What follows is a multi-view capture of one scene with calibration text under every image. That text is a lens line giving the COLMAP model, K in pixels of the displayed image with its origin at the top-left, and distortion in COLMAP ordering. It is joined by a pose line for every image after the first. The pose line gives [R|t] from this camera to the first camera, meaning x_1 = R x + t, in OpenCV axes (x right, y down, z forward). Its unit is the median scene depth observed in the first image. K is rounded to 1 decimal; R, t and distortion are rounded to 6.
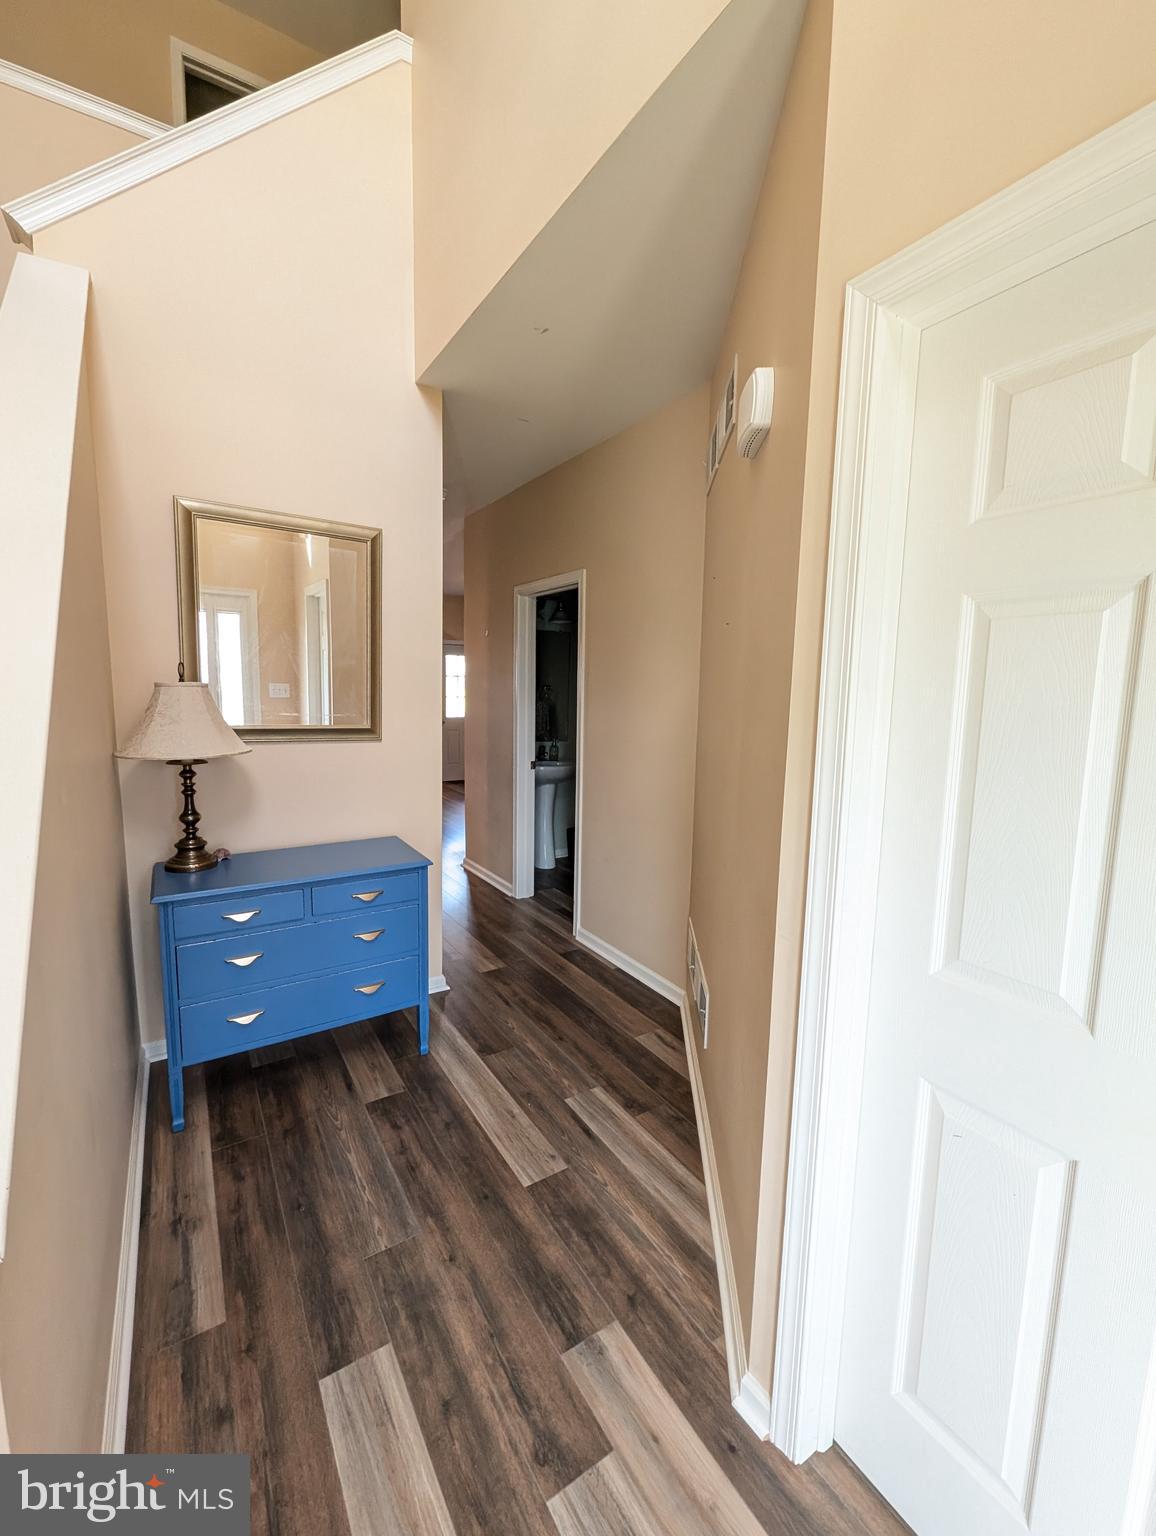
lens RADIAL K [[633.7, 0, 575.6], [0, 633.7, 766.1], [0, 0, 1]] dist [0.000864, -0.000631]
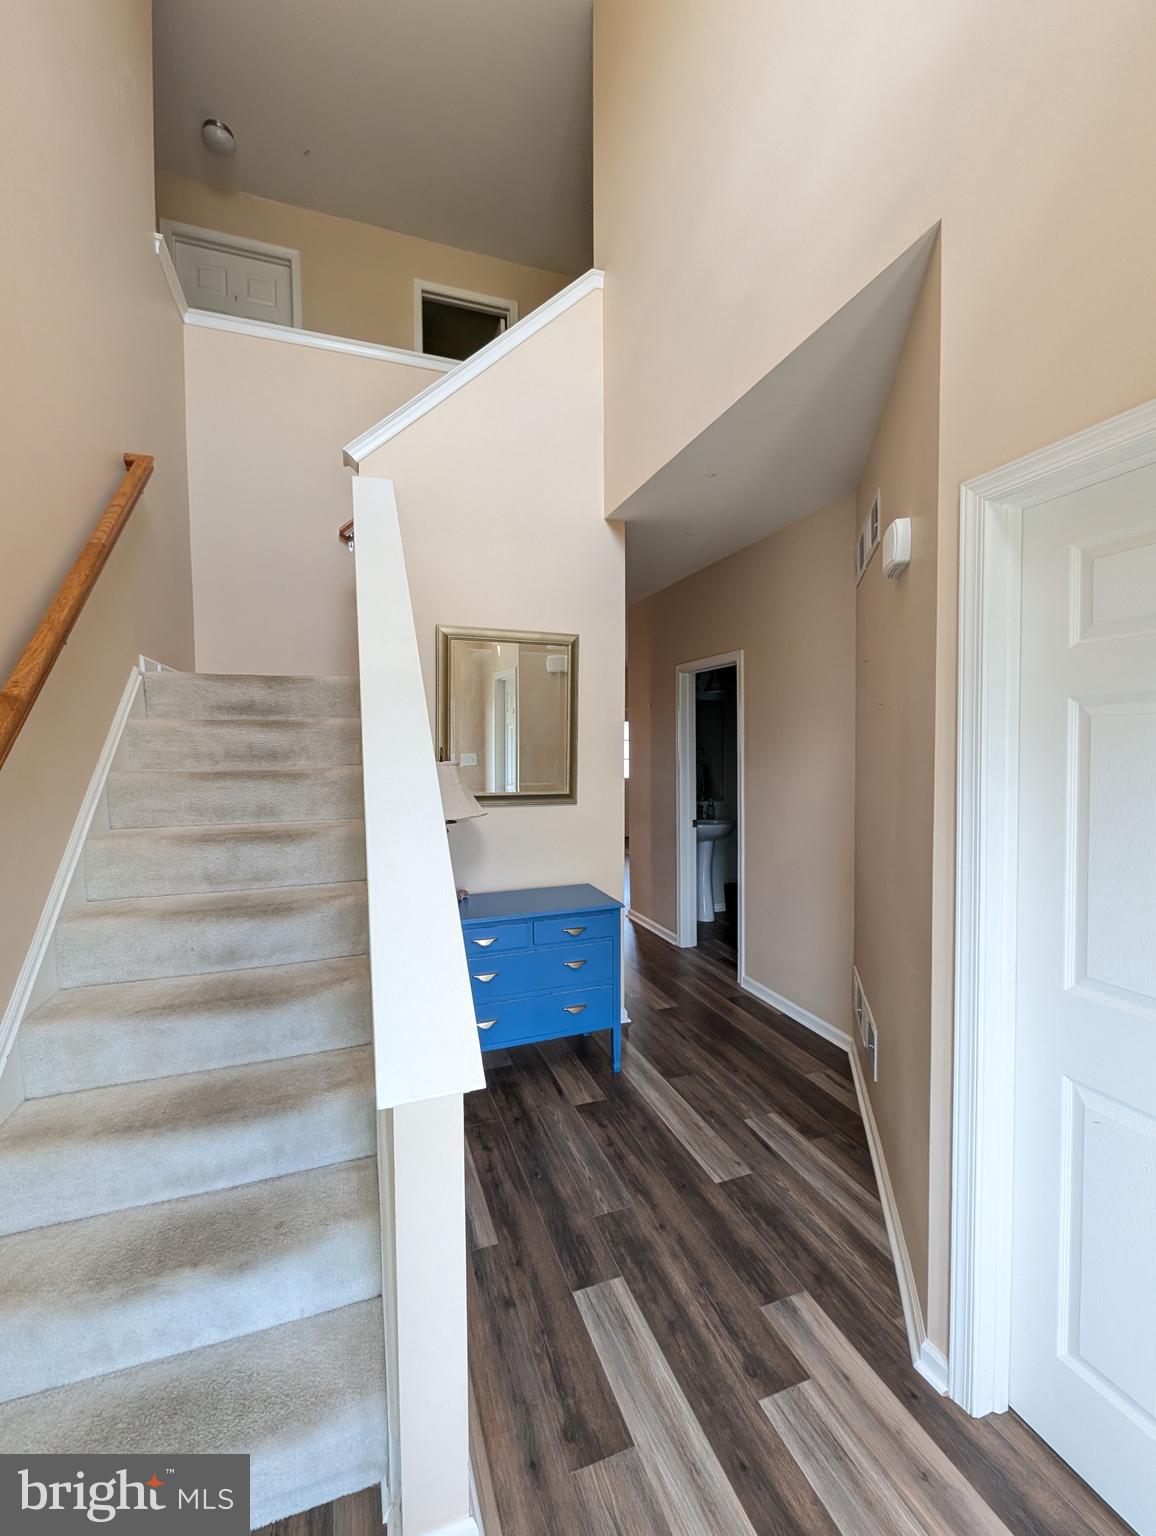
lens RADIAL K [[633.7, 0, 578.8], [0, 633.7, 767.2], [0, 0, 1]] dist [0.000864, -0.000631]
pose [[0.976827, -0.020283, -0.213067, -0.061235], [0.001332, 0.996056, -0.088714, -0.003167], [0.214026, 0.086374, 0.973002, -0.263801]]
